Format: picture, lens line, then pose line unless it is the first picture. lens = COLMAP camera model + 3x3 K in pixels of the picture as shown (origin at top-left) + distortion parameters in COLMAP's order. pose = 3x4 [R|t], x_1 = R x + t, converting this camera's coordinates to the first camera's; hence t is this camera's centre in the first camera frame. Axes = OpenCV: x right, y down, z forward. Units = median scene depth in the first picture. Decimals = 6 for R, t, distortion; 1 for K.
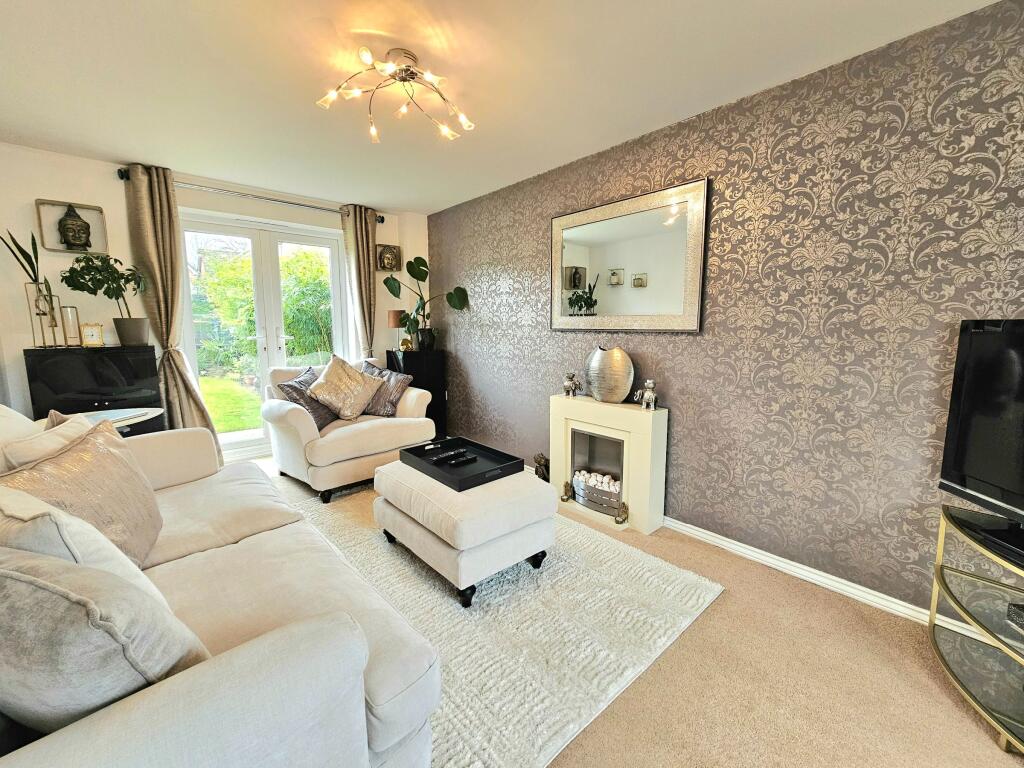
lens RADIAL K [[420.1, 0, 512.5], [0, 420.1, 374.9], [0, 0, 1]] dist [0.001516, 0.000962]
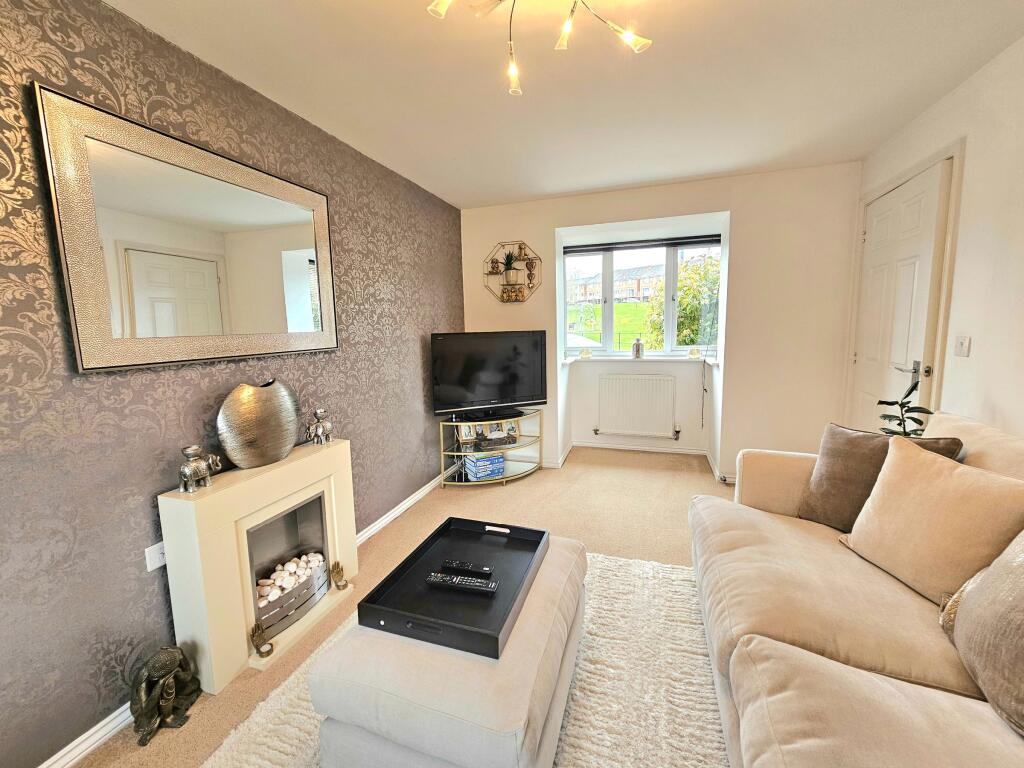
lens RADIAL K [[420.1, 0, 511.5], [0, 420.1, 384.6], [0, 0, 1]] dist [0.001516, 0.000962]
pose [[-0.490096, -0.103110, 0.865549, -0.616103], [0.140701, 0.970600, 0.195293, -0.152986], [-0.860238, 0.217496, -0.461179, 1.090938]]
